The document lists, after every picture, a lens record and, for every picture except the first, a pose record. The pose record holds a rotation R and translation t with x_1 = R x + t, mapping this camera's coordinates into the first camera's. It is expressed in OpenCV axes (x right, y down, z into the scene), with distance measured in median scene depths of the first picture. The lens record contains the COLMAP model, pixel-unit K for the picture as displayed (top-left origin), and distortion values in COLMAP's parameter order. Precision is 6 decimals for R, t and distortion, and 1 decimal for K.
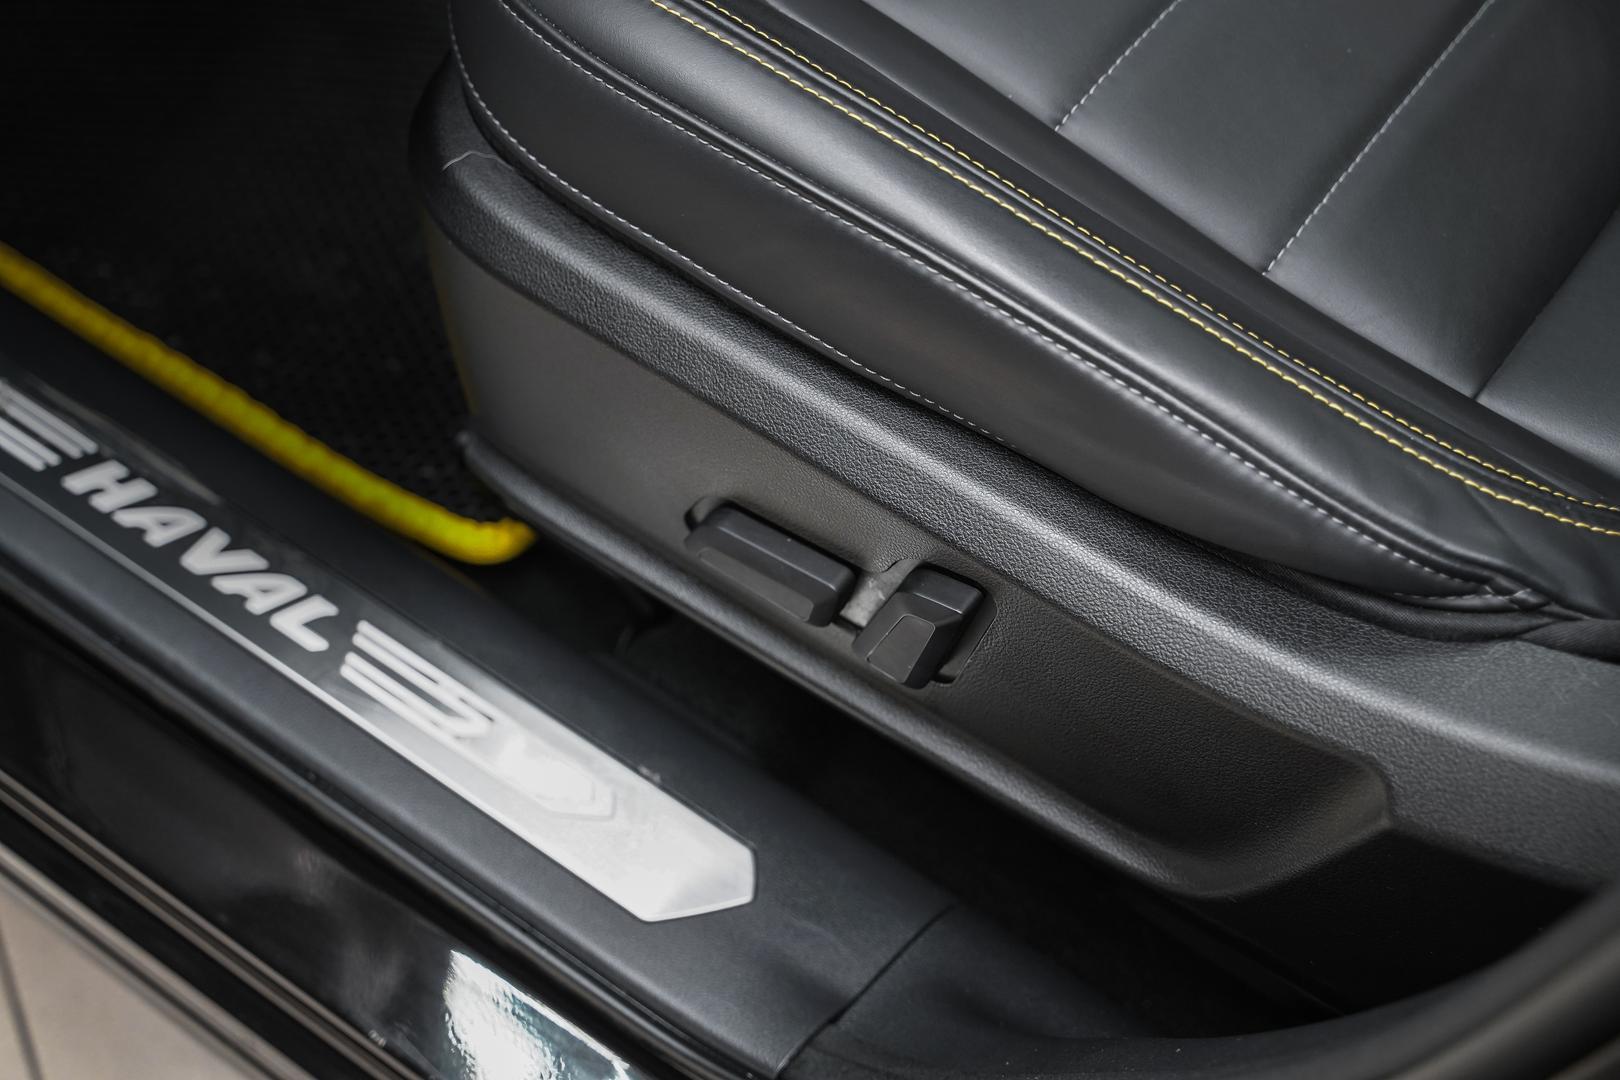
lens RADIAL K [[2489.5, 0, 805.9], [0, 2489.5, 536.8], [0, 0, 1]] dist [-0.026422, 0.000000]
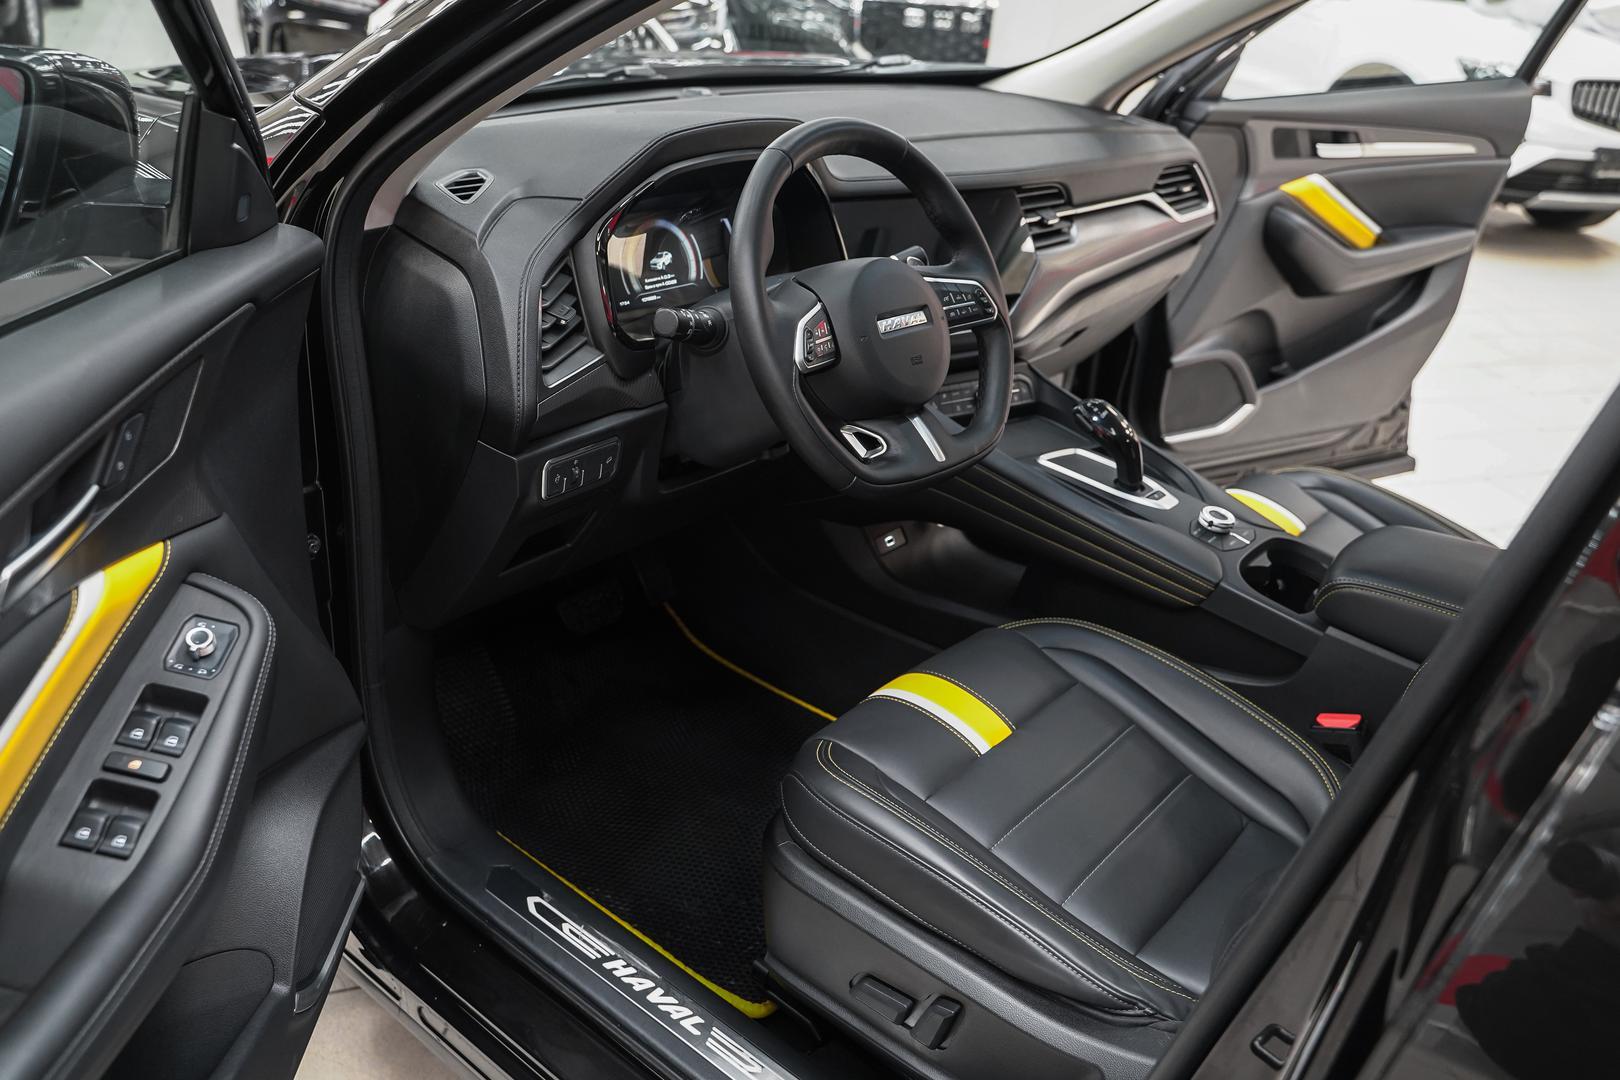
lens RADIAL K [[1346.7, 0, 809.0], [0, 1346.7, 536.2], [0, 0, 1]] dist [-0.013247, 0.016560]
pose [[0.996007, 0.087167, -0.019303, -0.098664], [-0.086392, 0.886469, -0.454654, 0.215864], [-0.022519, 0.454506, 0.890459, -0.505052]]
